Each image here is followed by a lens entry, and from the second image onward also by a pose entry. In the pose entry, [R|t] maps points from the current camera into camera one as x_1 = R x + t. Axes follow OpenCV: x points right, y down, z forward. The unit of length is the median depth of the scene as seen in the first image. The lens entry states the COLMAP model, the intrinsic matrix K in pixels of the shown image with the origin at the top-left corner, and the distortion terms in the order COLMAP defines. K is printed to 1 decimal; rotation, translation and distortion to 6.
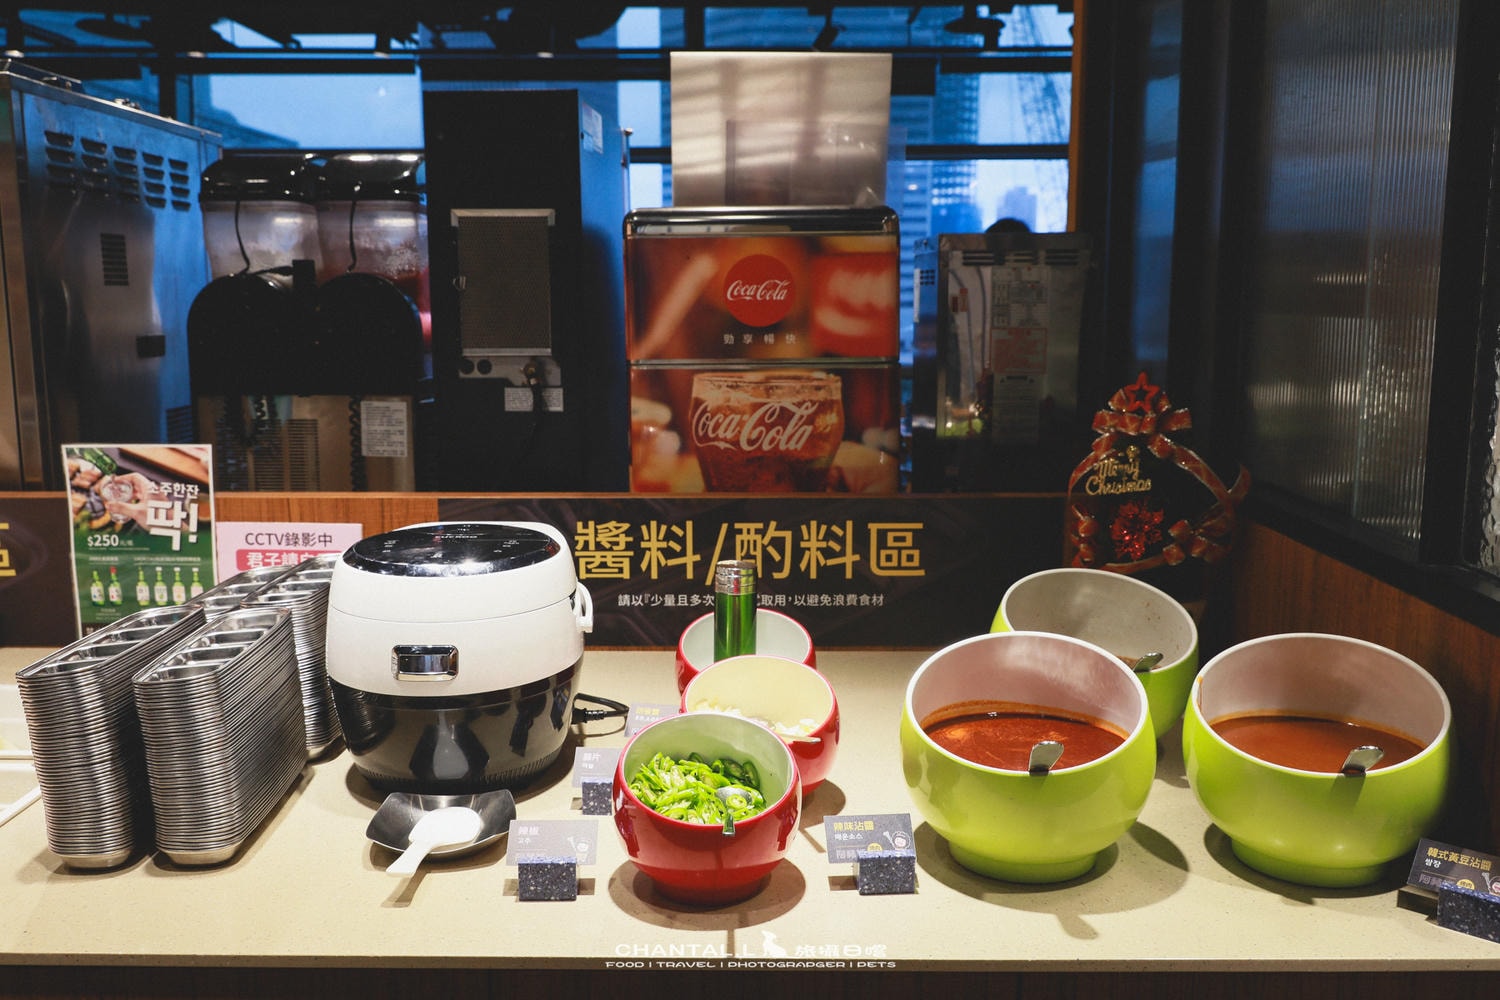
lens RADIAL K [[1384.7, 0, 751.1], [0, 1384.7, 502.2], [0, 0, 1]] dist [0.013608, 0.000000]
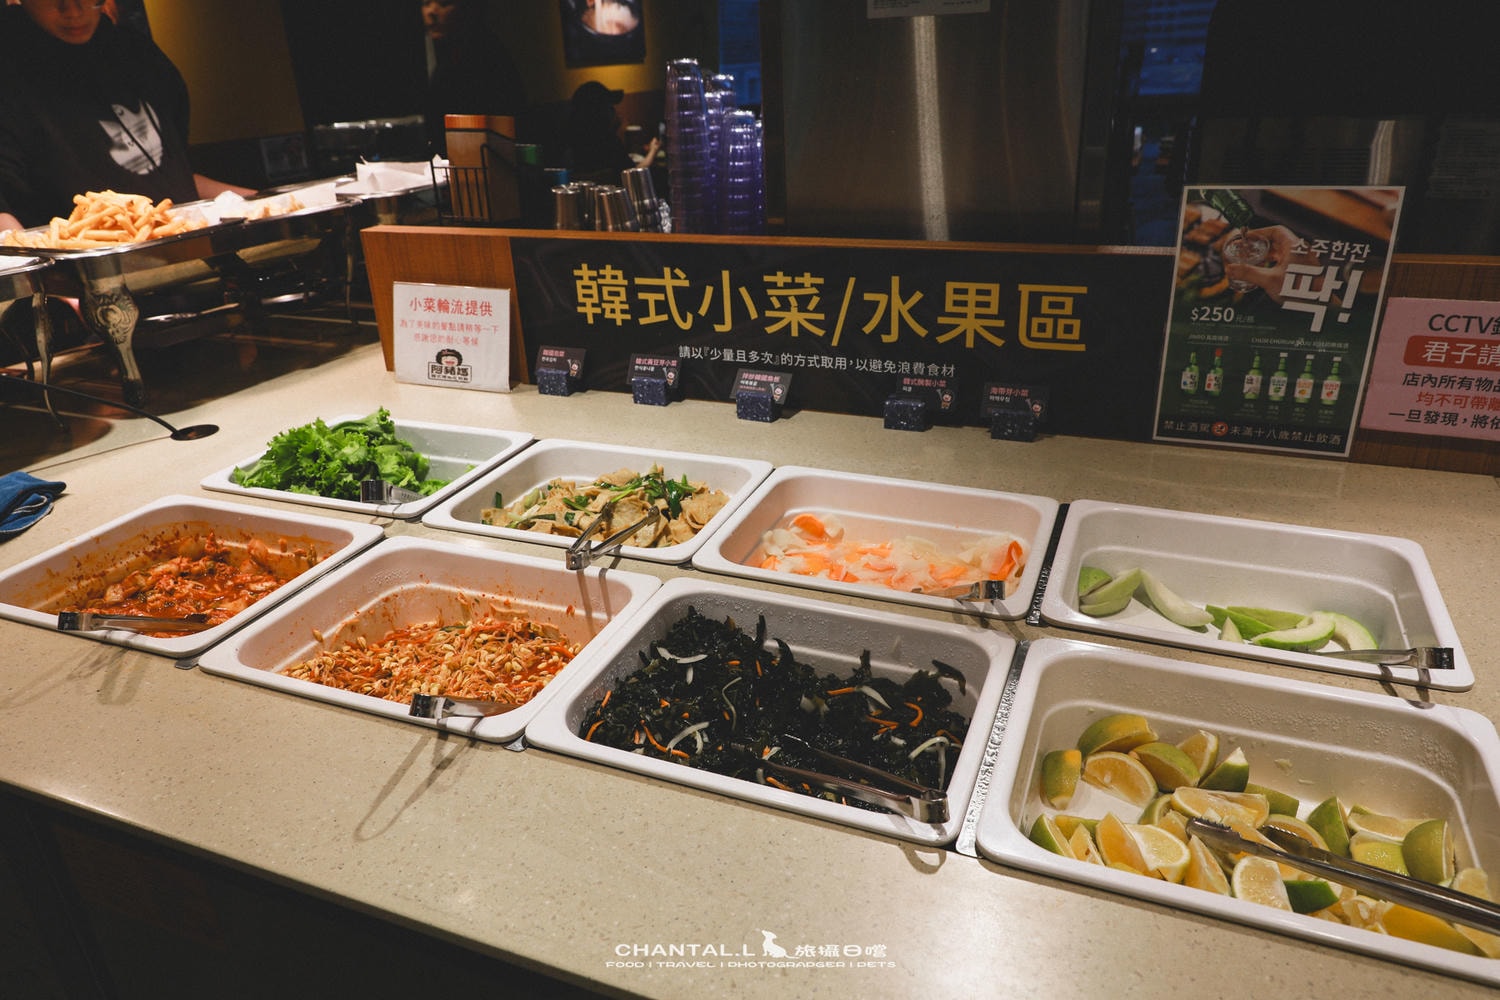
lens RADIAL K [[1006.4, 0, 750.5], [0, 1006.4, 504.1], [0, 0, 1]] dist [0.006124, 0.002413]
pose [[0.928637, 0.118164, -0.351669, -0.496719], [-0.015696, 0.959585, 0.280982, -0.025027], [0.370658, -0.255410, 0.892960, 0.372454]]
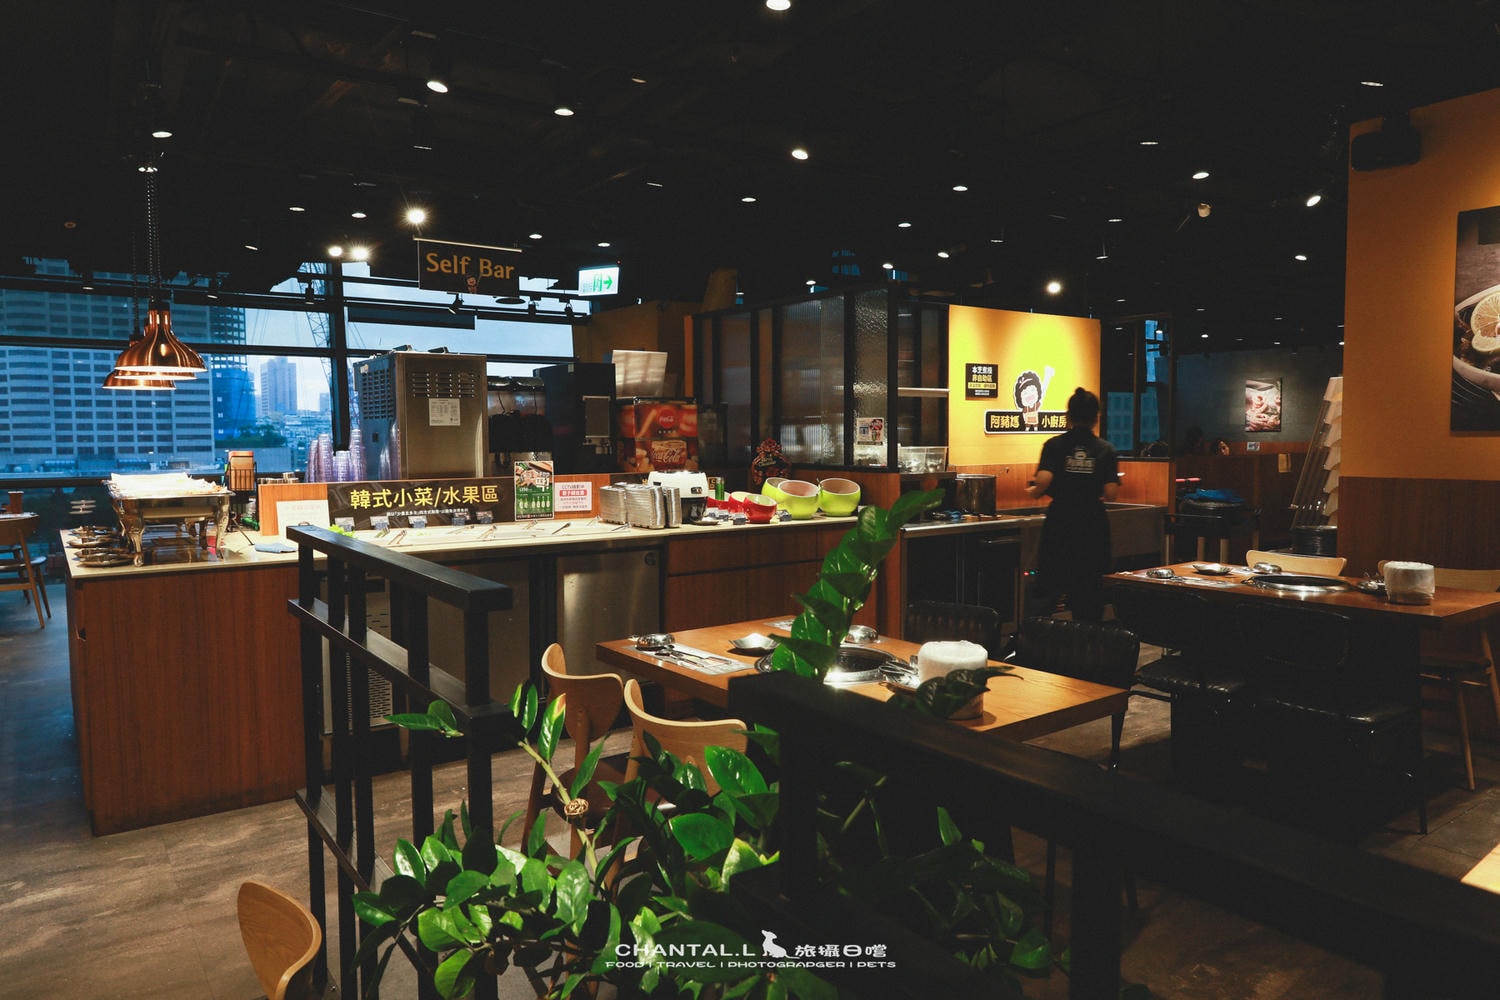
lens RADIAL K [[1006.4, 0, 751.8], [0, 1006.4, 500.0], [0, 0, 1]] dist [0.006124, 0.002413]
pose [[0.808723, -0.044615, 0.586496, -1.488740], [0.095857, 0.993786, -0.056581, 0.251987], [-0.580327, 0.101978, 0.807974, -1.371017]]
